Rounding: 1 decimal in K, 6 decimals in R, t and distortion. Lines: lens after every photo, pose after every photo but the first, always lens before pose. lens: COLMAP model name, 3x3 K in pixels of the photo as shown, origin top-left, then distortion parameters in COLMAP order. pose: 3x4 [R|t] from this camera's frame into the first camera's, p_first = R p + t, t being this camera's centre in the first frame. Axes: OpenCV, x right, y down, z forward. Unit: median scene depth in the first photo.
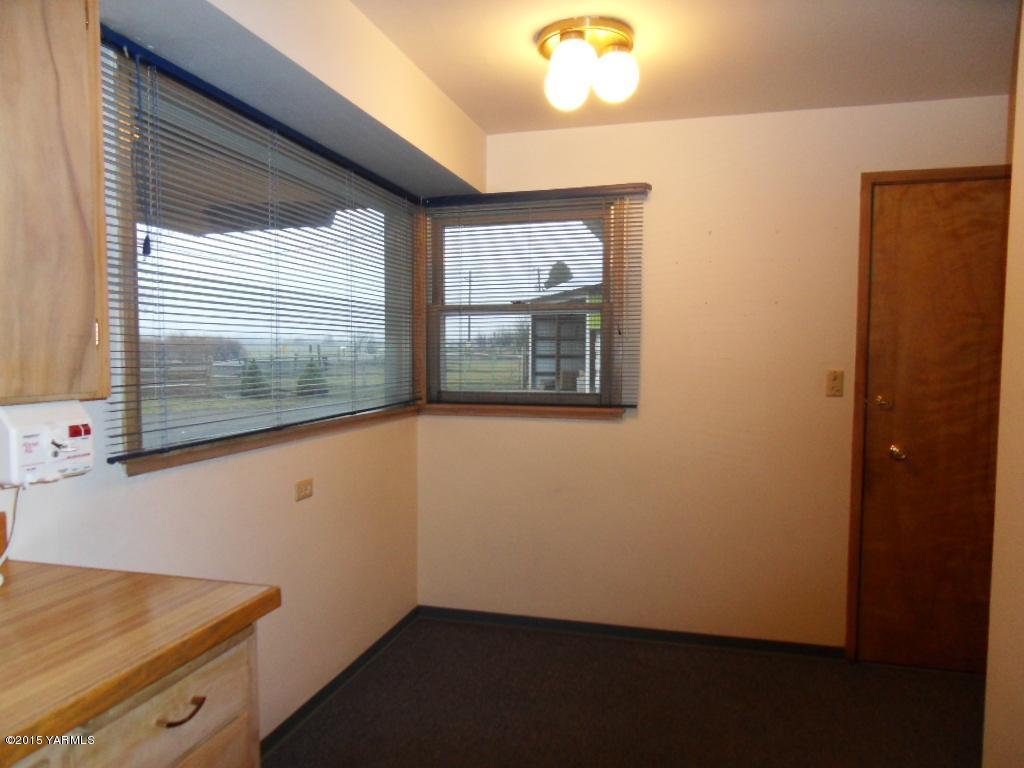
lens RADIAL K [[716.4, 0, 512.0], [0, 716.4, 384.0], [0, 0, 1]] dist [-0.022341, 0.004889]
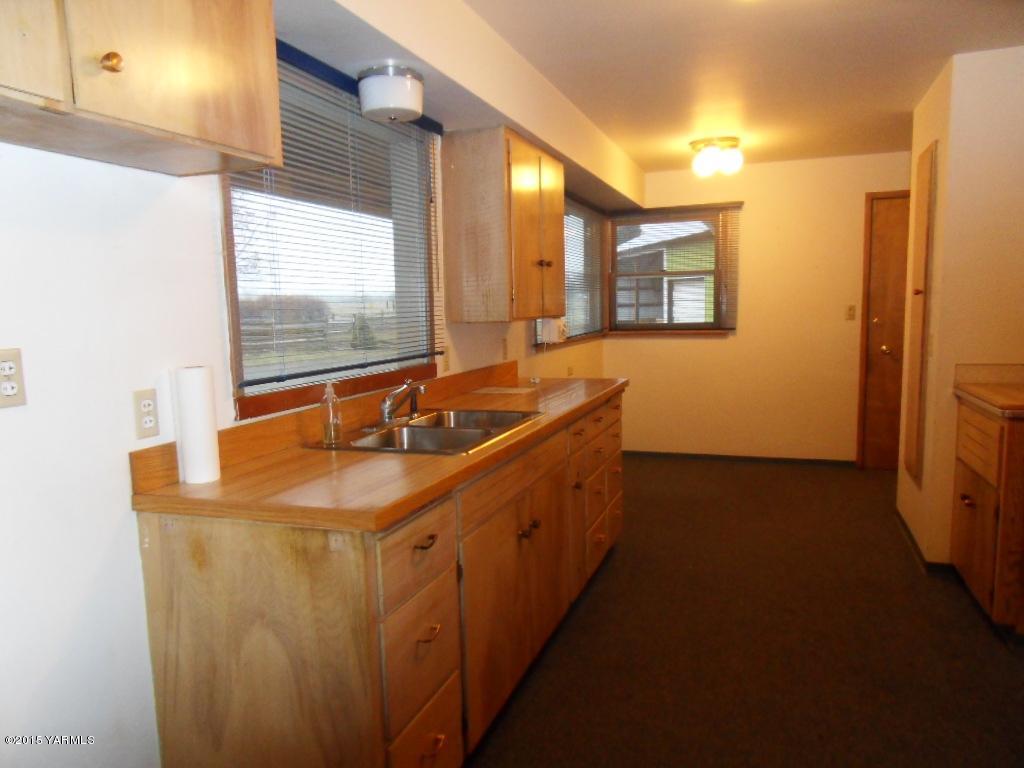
lens RADIAL K [[733.8, 0, 523.1], [0, 733.8, 383.1], [0, 0, 1]] dist [0.011152, 0.001806]
pose [[0.997351, -0.017223, -0.070665, -0.213918], [0.021678, 0.997792, 0.062771, 0.038961], [0.069428, -0.064137, 0.995523, -0.816504]]
